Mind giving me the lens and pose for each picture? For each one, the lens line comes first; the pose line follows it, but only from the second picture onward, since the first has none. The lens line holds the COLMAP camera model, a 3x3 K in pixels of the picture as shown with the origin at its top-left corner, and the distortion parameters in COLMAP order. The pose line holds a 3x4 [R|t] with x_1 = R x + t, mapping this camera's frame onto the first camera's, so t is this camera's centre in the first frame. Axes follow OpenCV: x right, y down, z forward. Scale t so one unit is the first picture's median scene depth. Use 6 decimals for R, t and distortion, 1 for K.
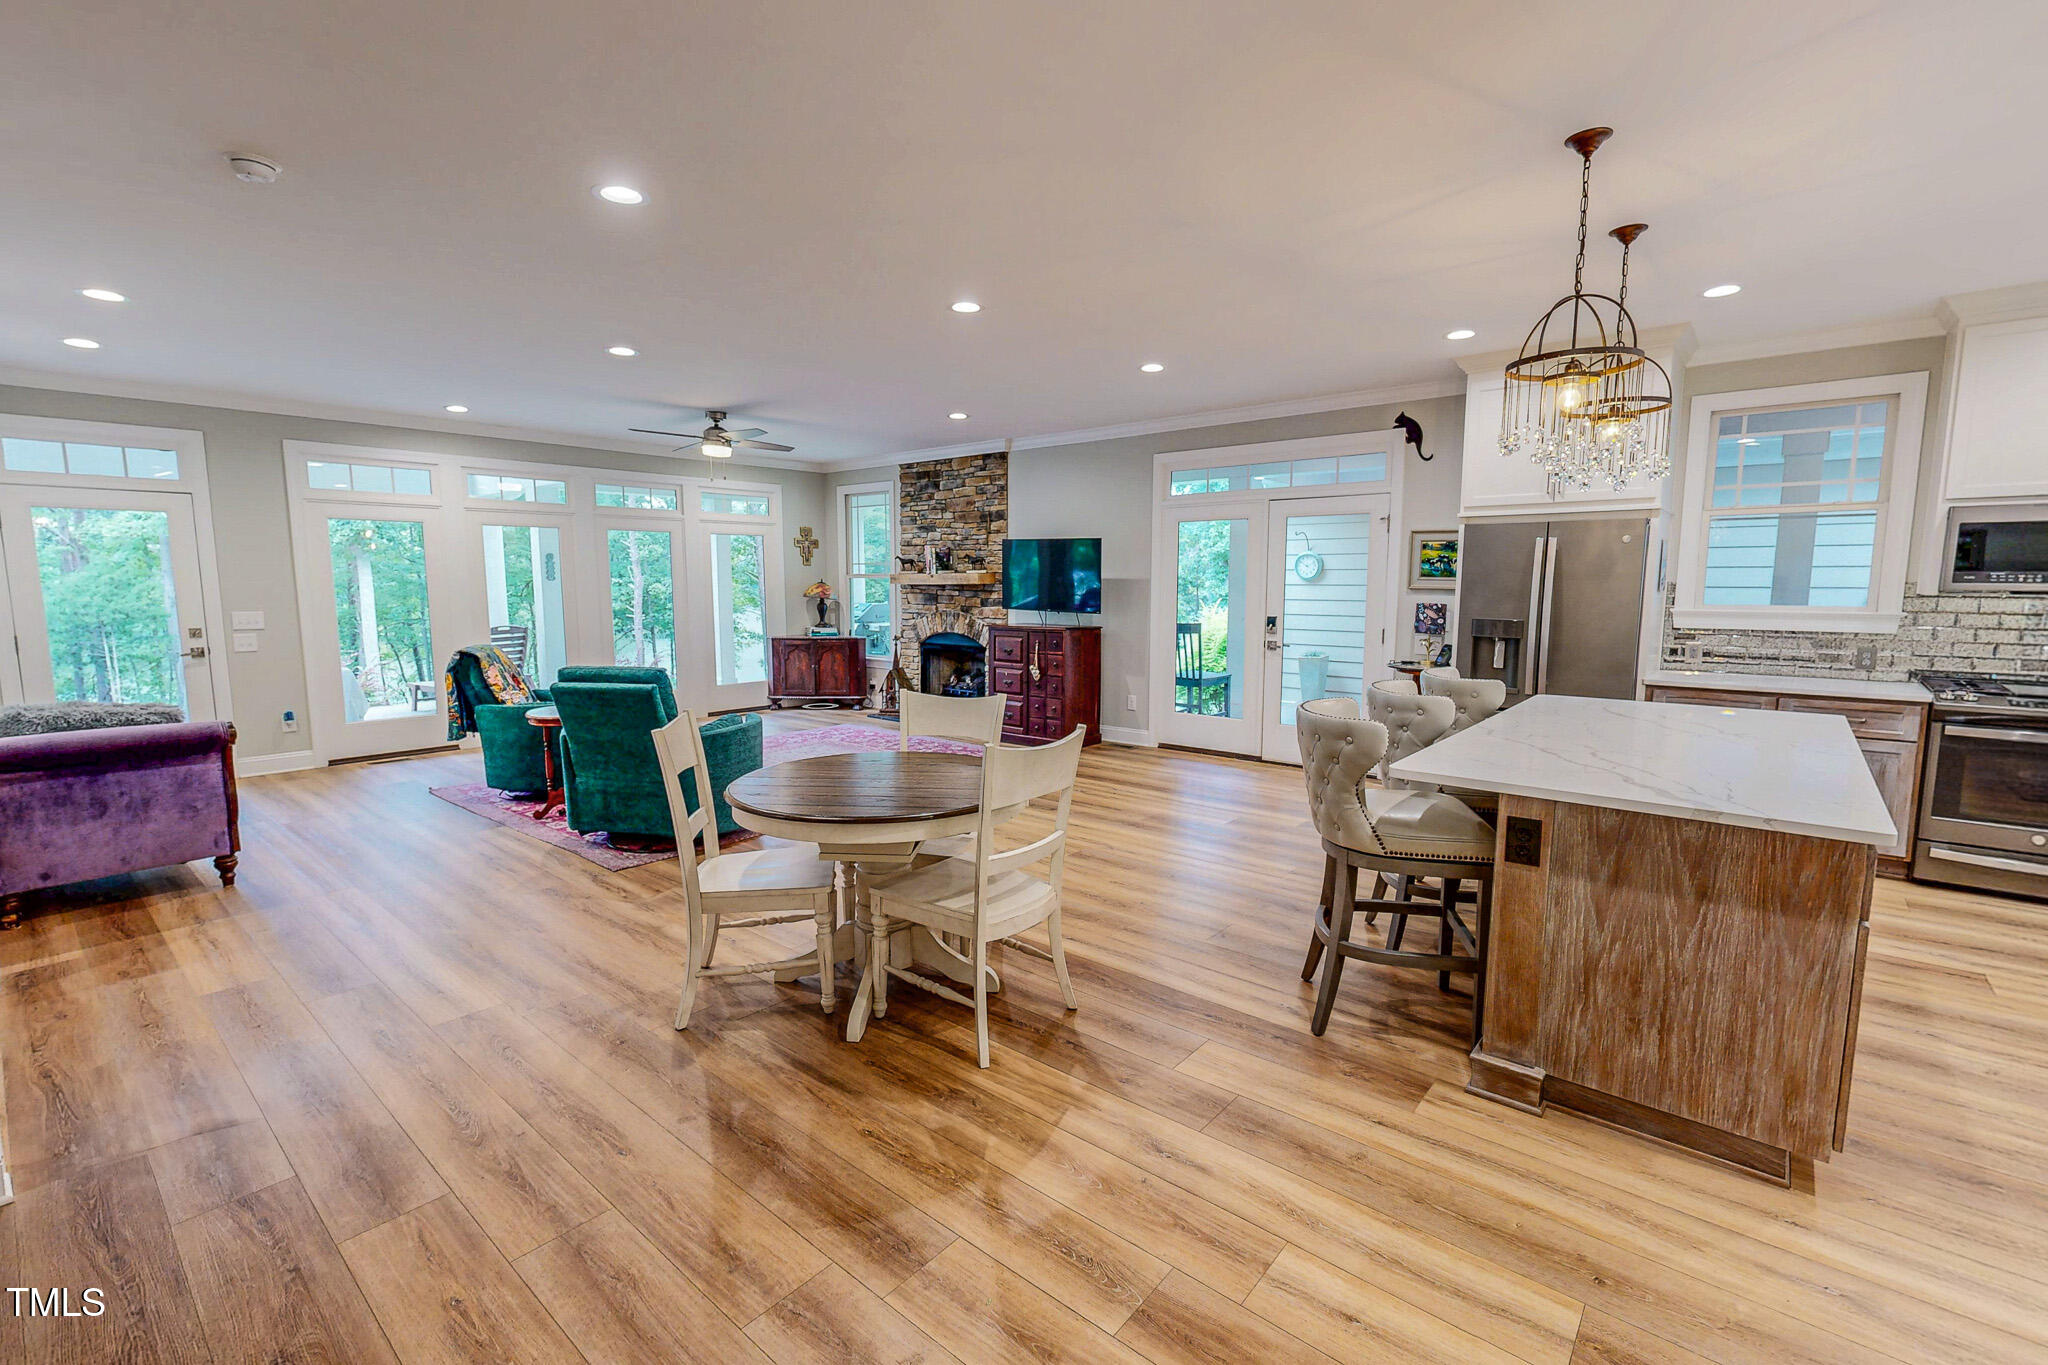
lens RADIAL K [[887.7, 0, 1024.0], [0, 887.7, 682.5], [0, 0, 1]] dist [0.000574, 0.000026]
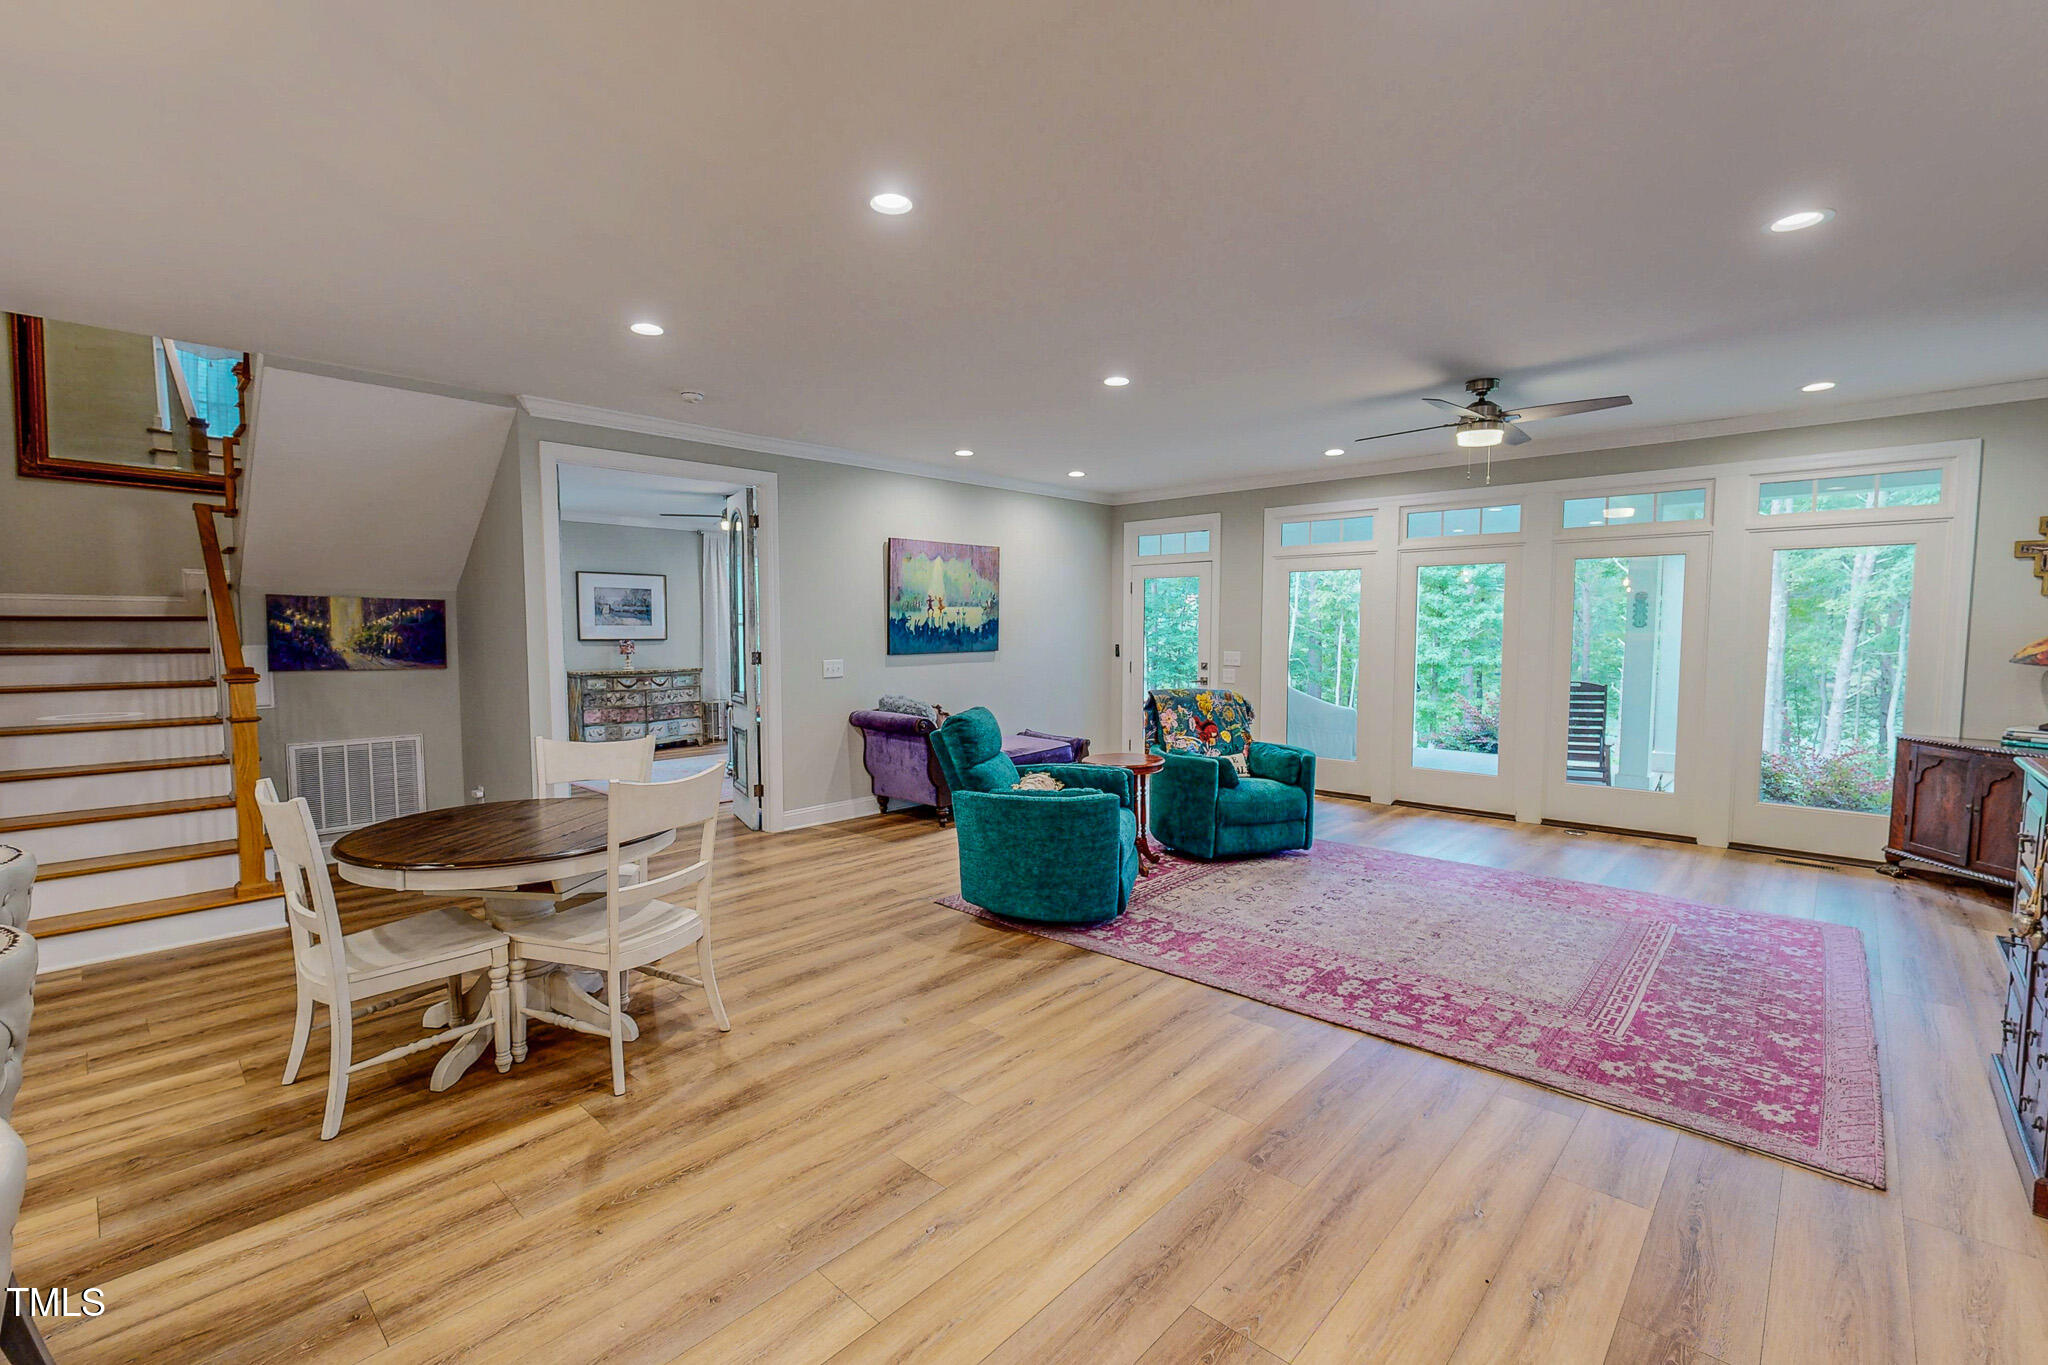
lens RADIAL K [[901.7, 0, 1024.0], [0, 901.7, 682.5], [0, 0, 1]] dist [0.002965, 0.000189]
pose [[-0.032334, 0.066564, -0.997258, 0.398245], [-0.113121, 0.991125, 0.069822, -0.093026], [0.993055, 0.115069, -0.024517, 0.755169]]
